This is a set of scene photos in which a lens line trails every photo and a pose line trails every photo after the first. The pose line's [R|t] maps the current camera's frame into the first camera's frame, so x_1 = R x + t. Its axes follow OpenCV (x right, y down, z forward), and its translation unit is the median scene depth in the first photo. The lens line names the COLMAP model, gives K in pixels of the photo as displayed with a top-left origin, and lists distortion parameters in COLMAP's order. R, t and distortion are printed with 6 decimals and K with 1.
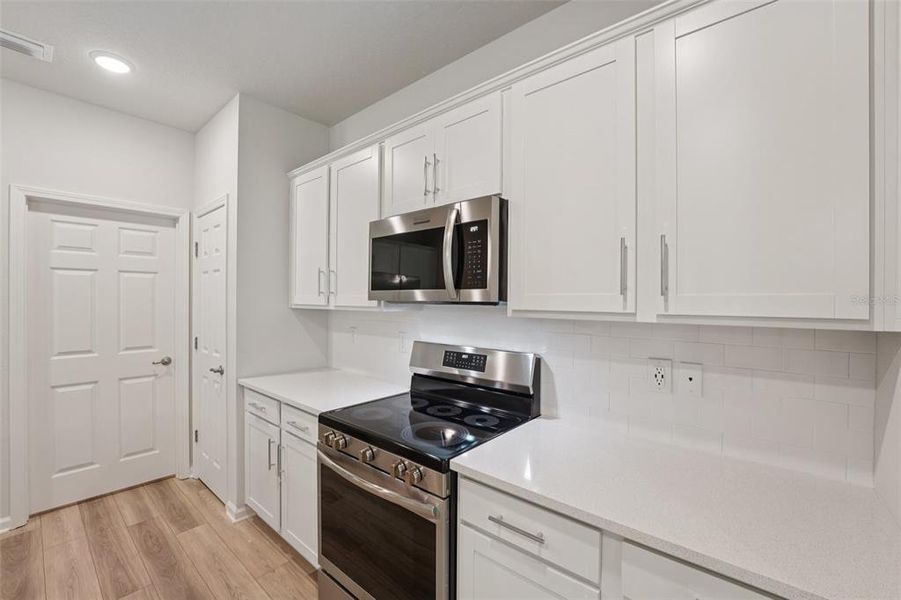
lens RADIAL K [[375.7, 0, 442.6], [0, 375.7, 296.6], [0, 0, 1]] dist [-0.018104, 0.002063]
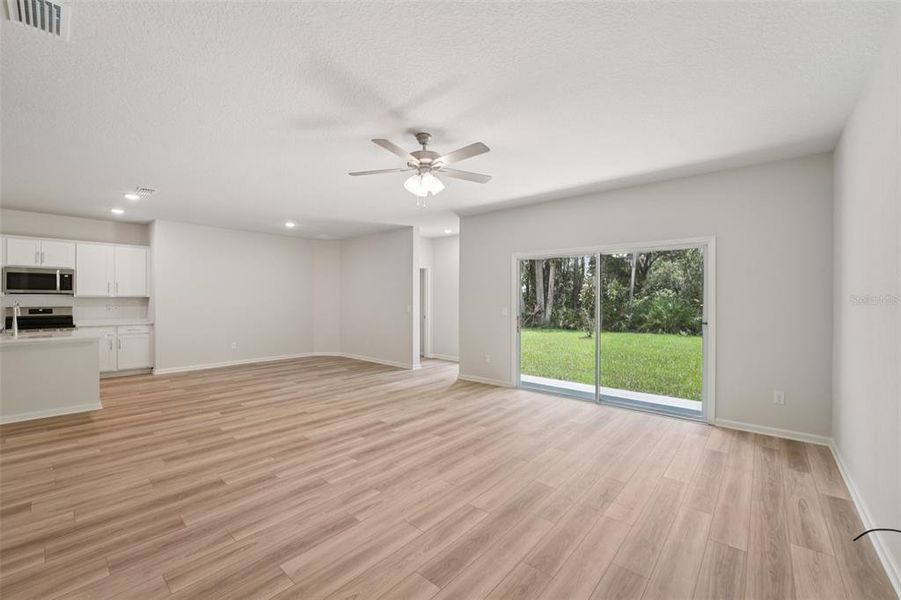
lens RADIAL K [[375.7, 0, 454.3], [0, 375.7, 299.6], [0, 0, 1]] dist [-0.018104, 0.002063]
pose [[-0.005117, -0.014035, 0.999888, -3.324571], [-0.012200, 0.999828, 0.013972, -0.021023], [-0.999912, -0.012127, -0.005287, -2.717124]]
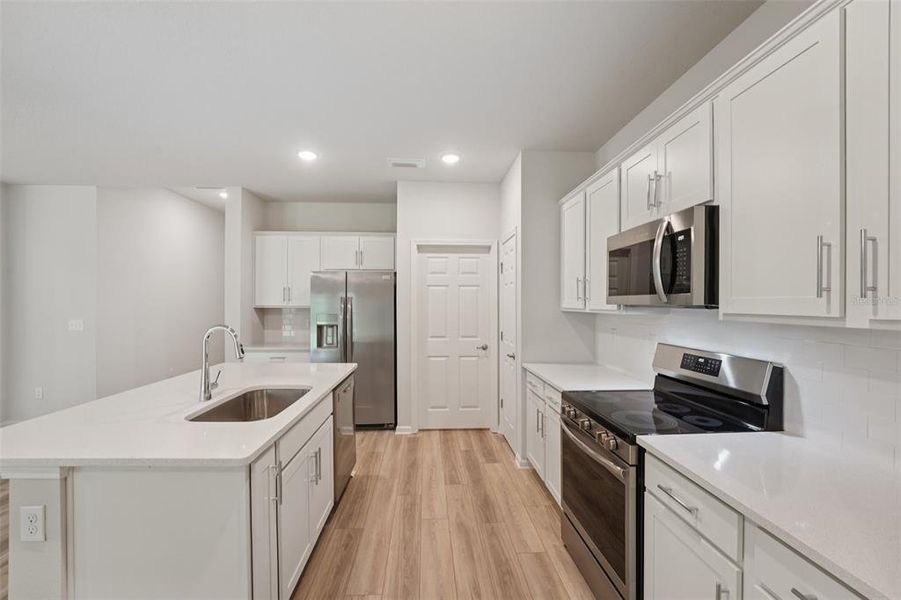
lens RADIAL K [[375.7, 0, 447.5], [0, 375.7, 301.5], [0, 0, 1]] dist [-0.018104, 0.002063]
pose [[0.702387, -0.005314, -0.711776, 0.305432], [0.004051, 0.999986, -0.003468, 0.003160], [0.711784, -0.000447, 0.702398, -0.191250]]
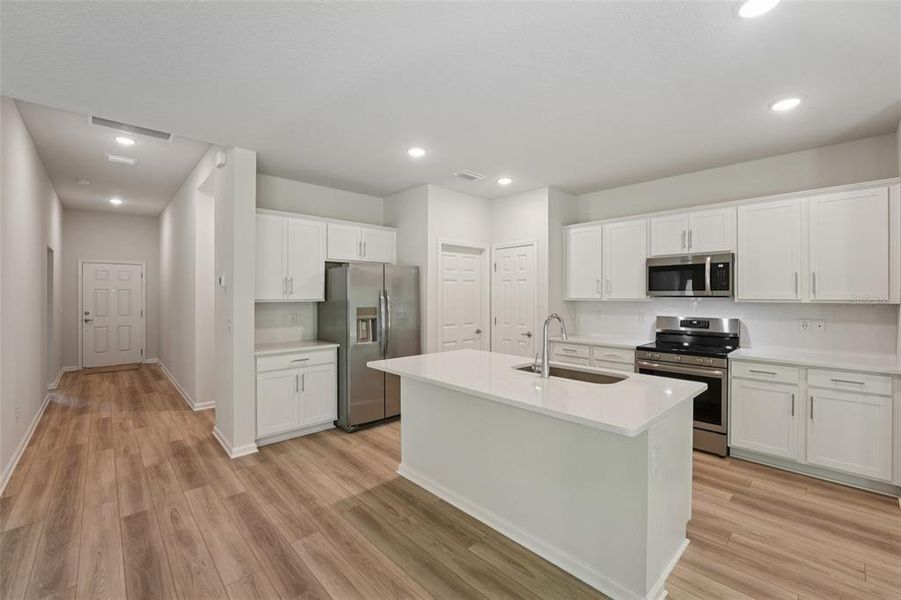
lens RADIAL K [[375.7, 0, 448.5], [0, 375.7, 293.3], [0, 0, 1]] dist [-0.018104, 0.002063]
pose [[0.995482, -0.006604, -0.094722, -1.170212], [0.006647, 0.999978, 0.000141, -0.011743], [0.094719, -0.000770, 0.995504, -1.268747]]
